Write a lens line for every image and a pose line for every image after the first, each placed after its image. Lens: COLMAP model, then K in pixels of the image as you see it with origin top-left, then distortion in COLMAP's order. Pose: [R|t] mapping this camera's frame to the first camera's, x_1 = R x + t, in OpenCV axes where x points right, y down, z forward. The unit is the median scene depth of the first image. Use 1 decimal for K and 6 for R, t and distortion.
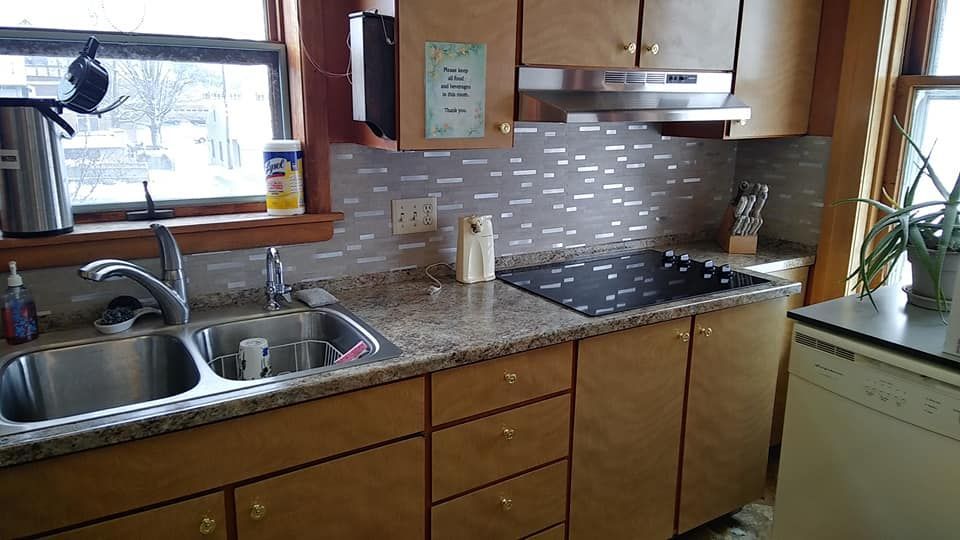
lens RADIAL K [[708.2, 0, 484.8], [0, 708.2, 273.0], [0, 0, 1]] dist [0.047740, -0.026939]
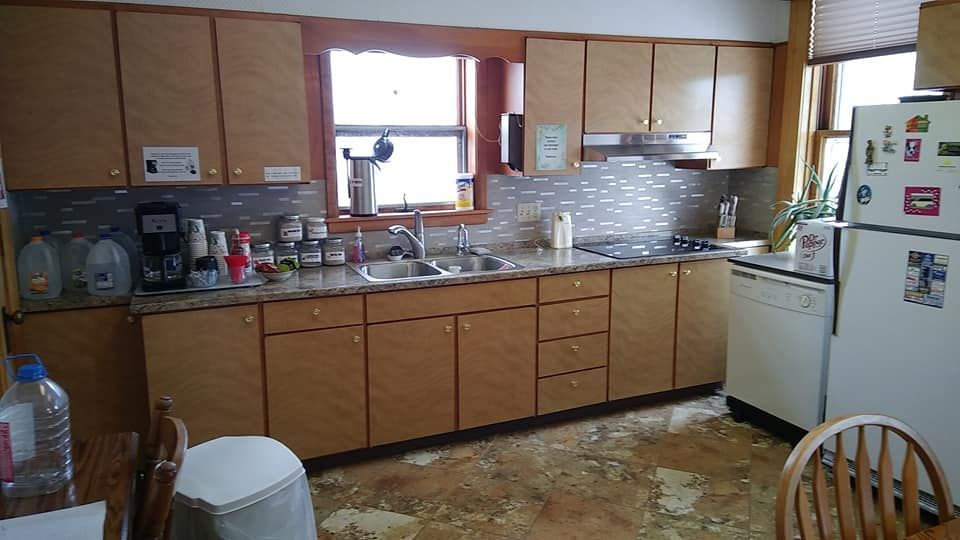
lens RADIAL K [[708.2, 0, 474.1], [0, 708.2, 270.4], [0, 0, 1]] dist [0.047740, -0.026939]
pose [[0.989465, 0.002824, -0.144746, 0.033885], [-0.011700, 0.998099, -0.060504, 0.208770], [0.144300, 0.061560, 0.987617, -0.960547]]
